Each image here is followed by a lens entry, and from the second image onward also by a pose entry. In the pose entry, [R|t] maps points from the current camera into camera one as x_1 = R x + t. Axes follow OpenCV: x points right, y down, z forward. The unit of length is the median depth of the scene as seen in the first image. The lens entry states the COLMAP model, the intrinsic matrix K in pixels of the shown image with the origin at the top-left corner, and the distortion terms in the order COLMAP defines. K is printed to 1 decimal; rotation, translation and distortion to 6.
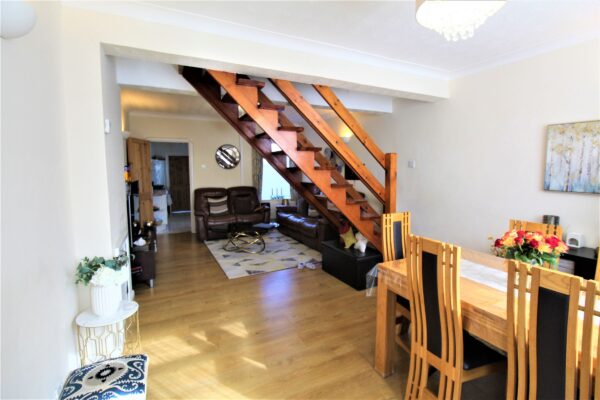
lens RADIAL K [[285.4, 0, 300.0], [0, 285.4, 200.0], [0, 0, 1]] dist [0.000867, 0.000093]
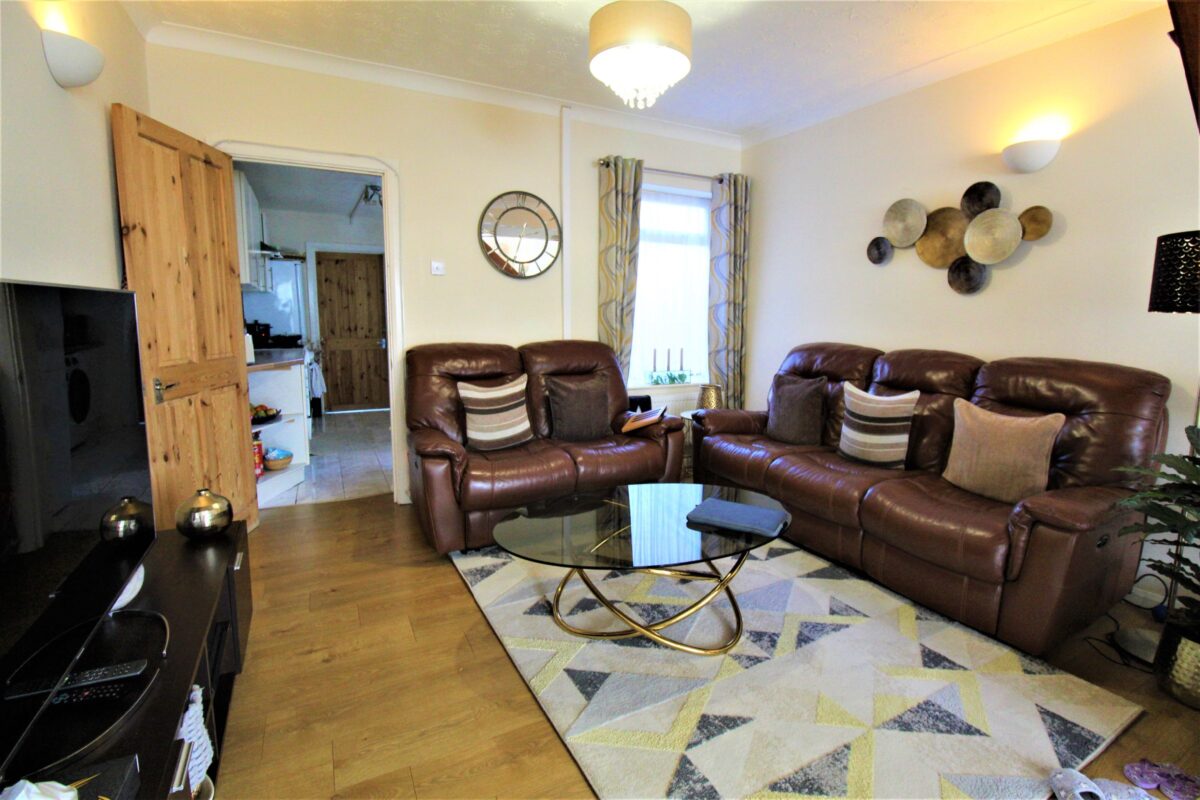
lens RADIAL K [[570.9, 0, 600.0], [0, 570.9, 400.0], [0, 0, 1]] dist [0.000867, 0.000093]
pose [[0.999780, 0.009200, 0.018860, -0.188107], [-0.010092, 0.998808, 0.047755, -0.016200], [-0.018398, -0.047935, 0.998681, 0.435626]]
